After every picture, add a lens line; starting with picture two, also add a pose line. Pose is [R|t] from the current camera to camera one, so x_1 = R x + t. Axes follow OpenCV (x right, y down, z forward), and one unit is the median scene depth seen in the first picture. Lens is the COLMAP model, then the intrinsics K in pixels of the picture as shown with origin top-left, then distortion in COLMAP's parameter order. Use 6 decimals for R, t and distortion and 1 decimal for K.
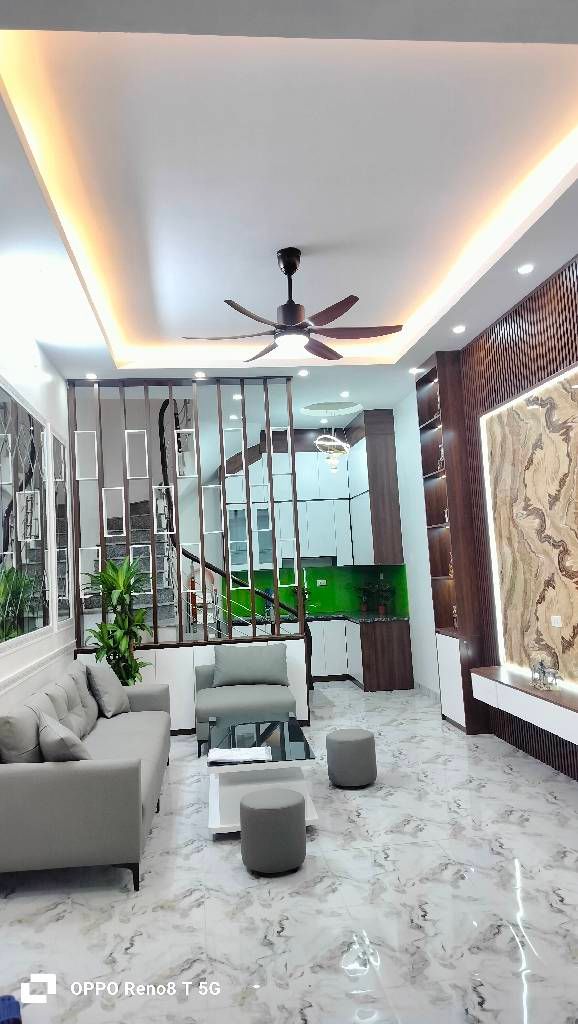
lens RADIAL K [[712.6, 0, 288.2], [0, 712.6, 505.7], [0, 0, 1]] dist [0.051266, -0.069512]
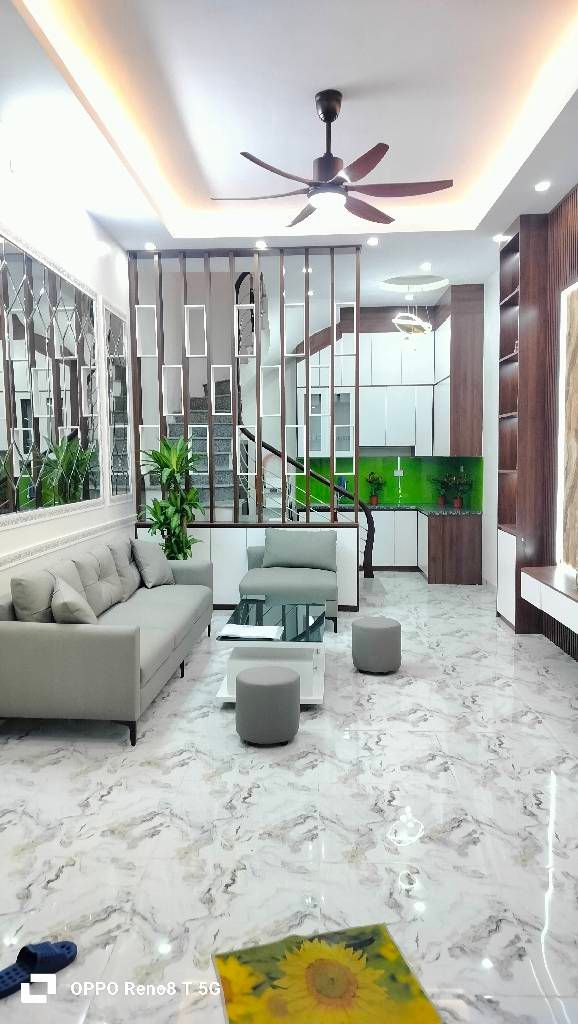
lens RADIAL K [[712.6, 0, 290.5], [0, 712.6, 513.4], [0, 0, 1]] dist [0.051266, -0.069512]
pose [[0.984833, 0.056387, -0.164090, 0.102689], [-0.028183, 0.985148, 0.169381, 0.005139], [0.171203, -0.162188, 0.971795, 0.036315]]
